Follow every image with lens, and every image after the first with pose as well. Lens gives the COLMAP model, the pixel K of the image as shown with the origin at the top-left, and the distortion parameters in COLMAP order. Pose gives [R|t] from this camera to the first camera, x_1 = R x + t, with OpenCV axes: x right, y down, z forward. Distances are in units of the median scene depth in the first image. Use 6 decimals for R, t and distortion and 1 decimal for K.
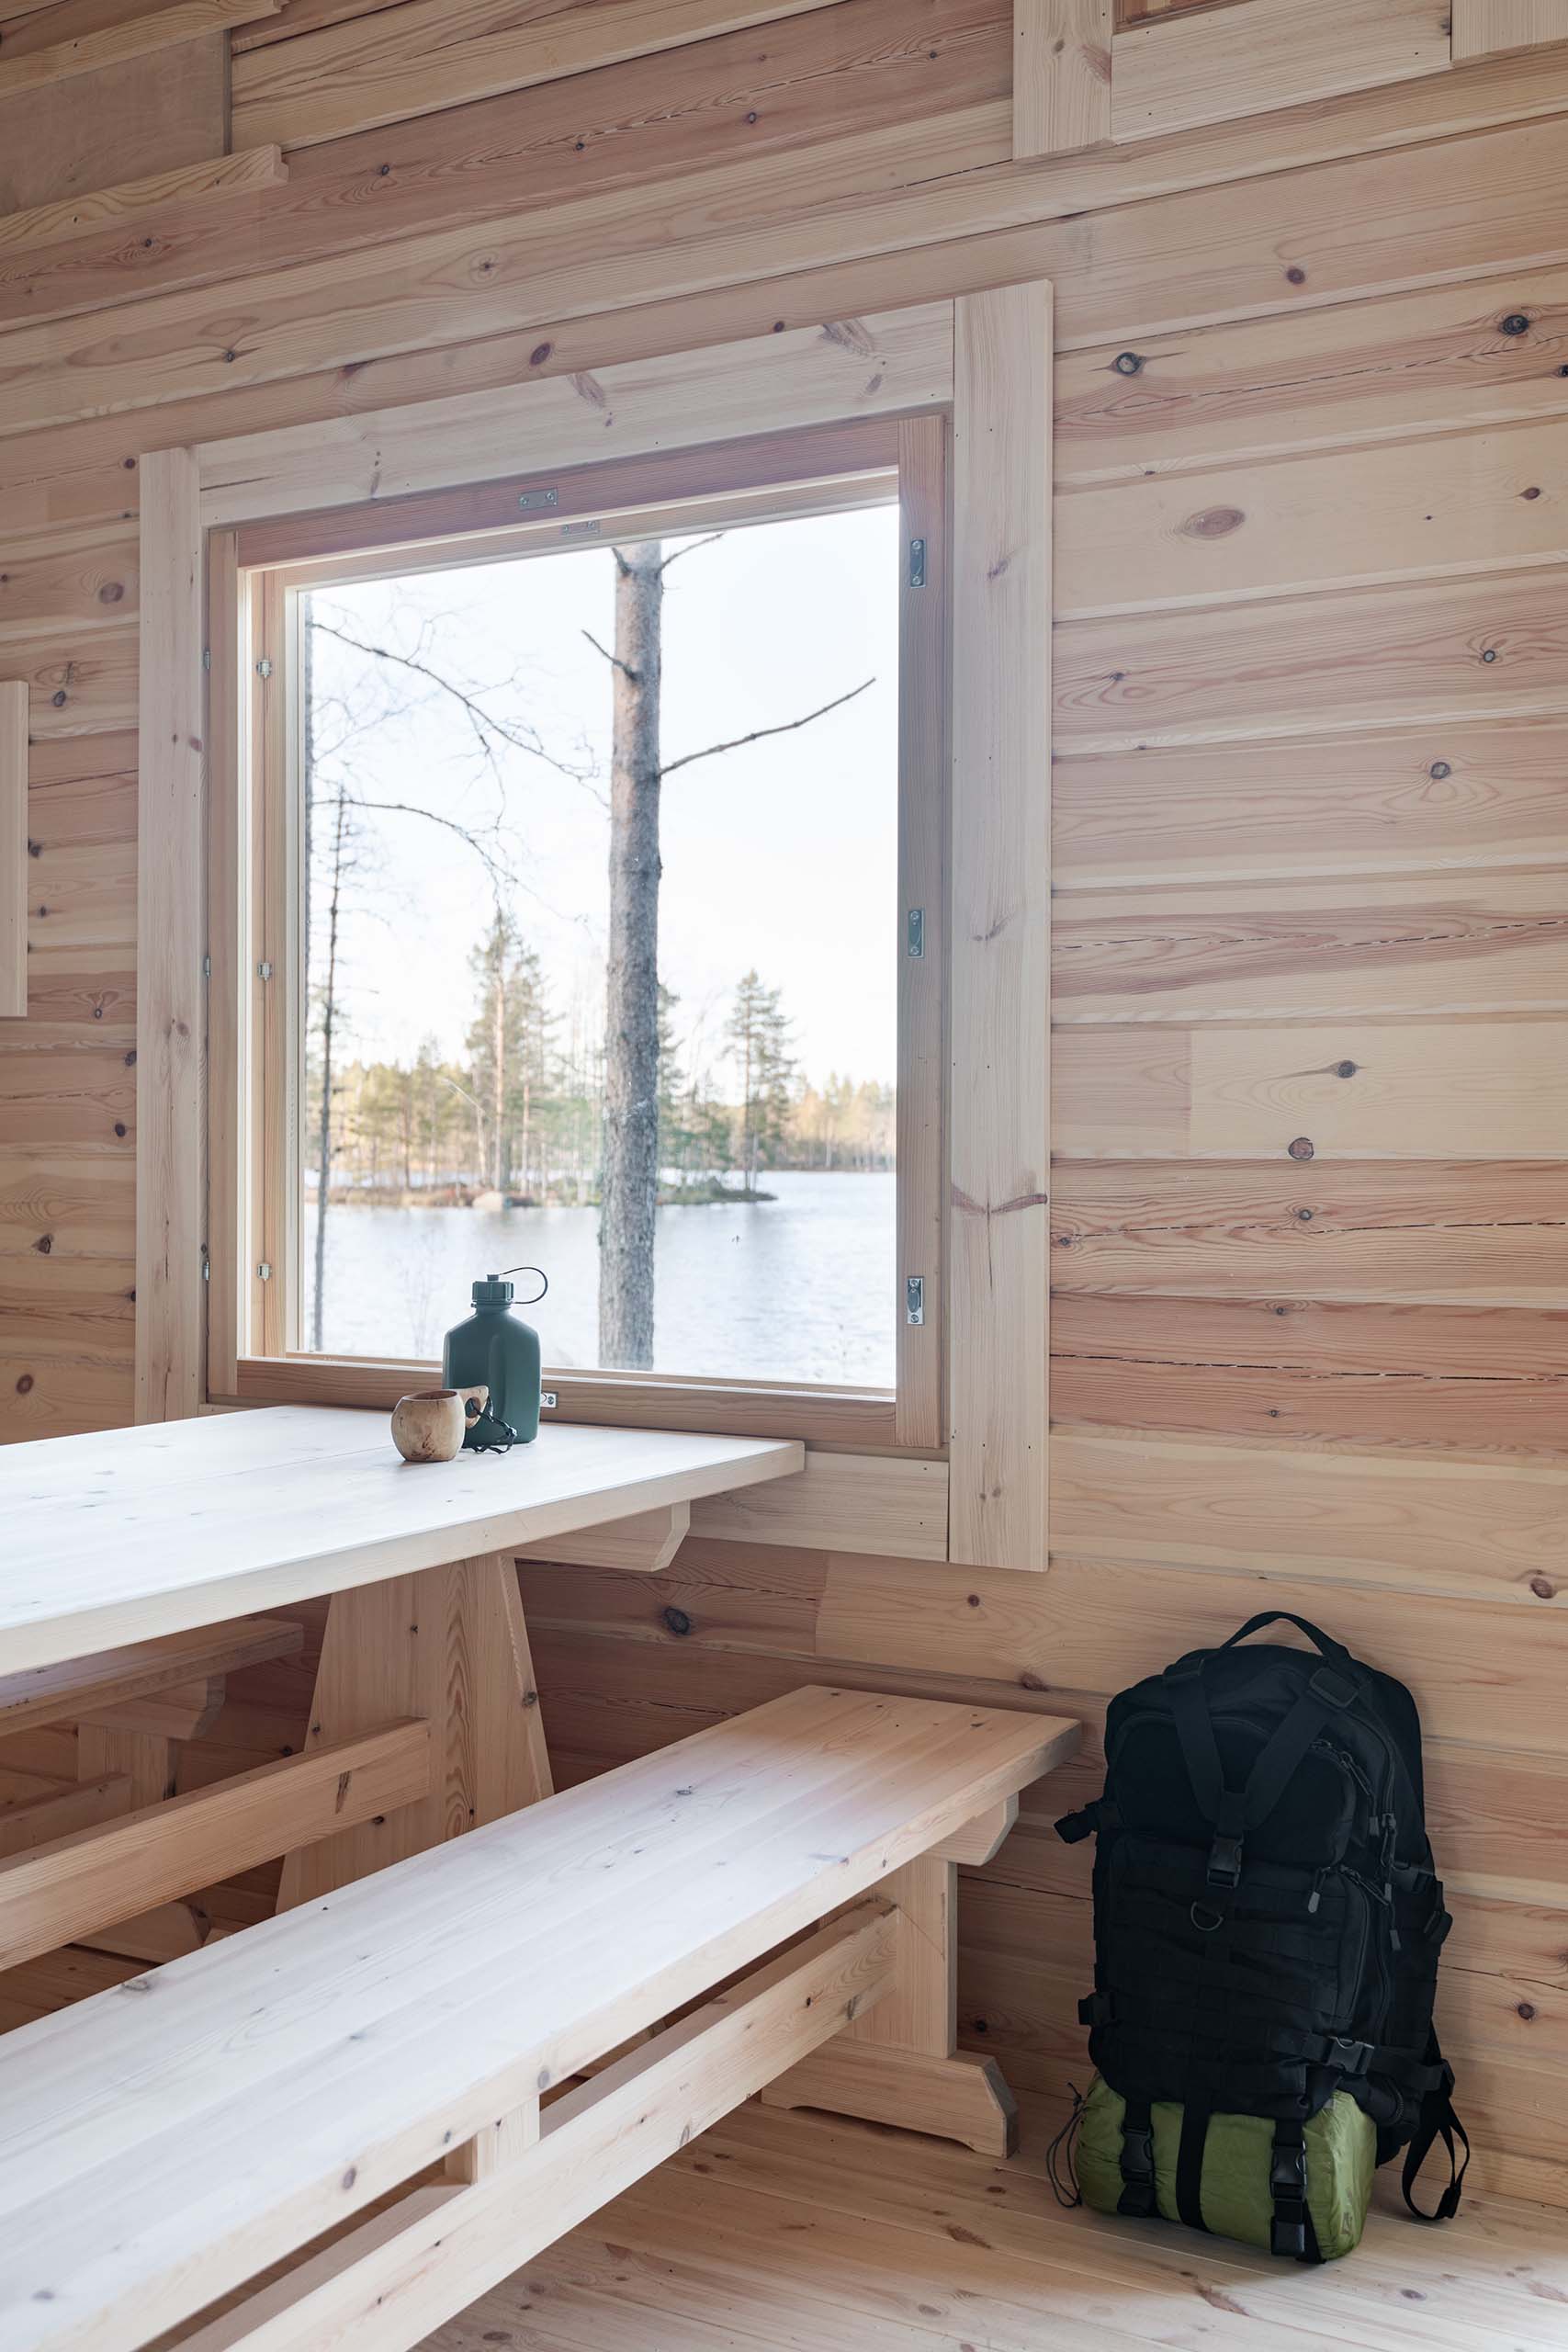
lens RADIAL K [[2257.7, 0, 784.0], [0, 2257.7, 1176.0], [0, 0, 1]] dist [0.019475, -0.005385]
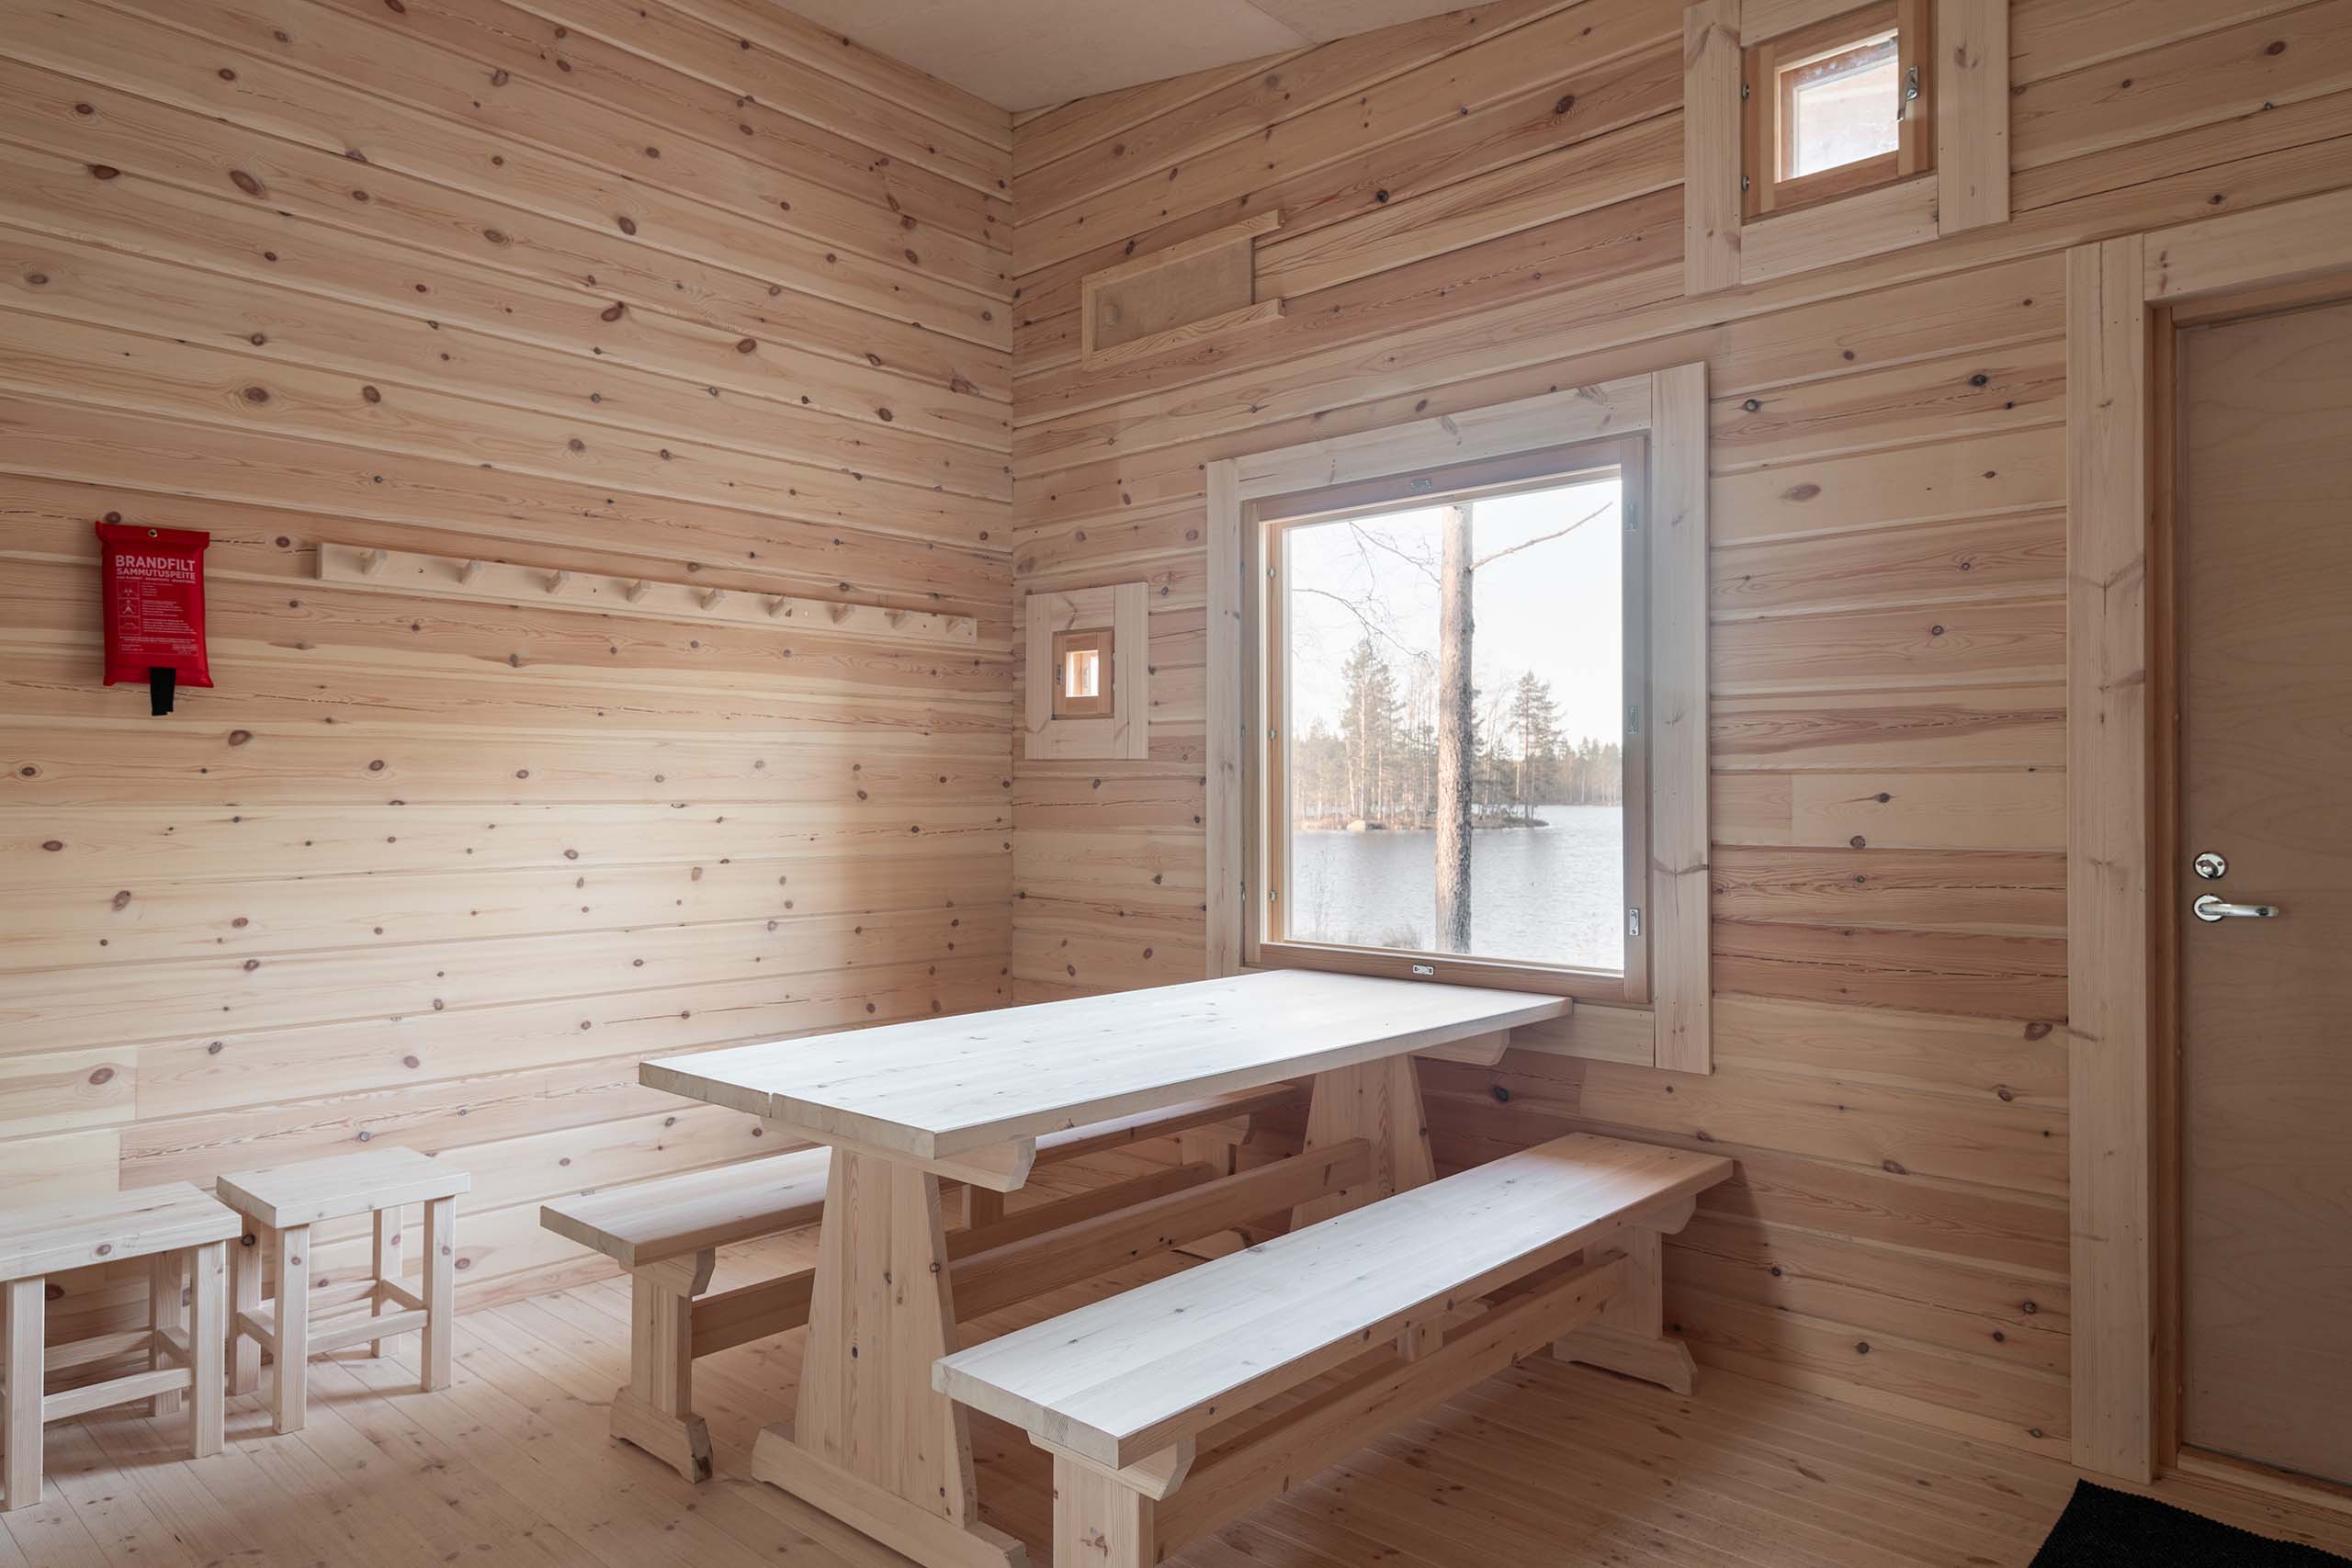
lens RADIAL K [[1467.3, 0, 1226.3], [0, 1467.3, 756.2], [0, 0, 1]] dist [0.031720, -0.030665]
pose [[0.976253, -0.007355, -0.216507, -0.004771], [-0.000217, 0.999390, -0.034927, -0.034299], [0.216632, 0.034145, 0.975656, -0.216778]]
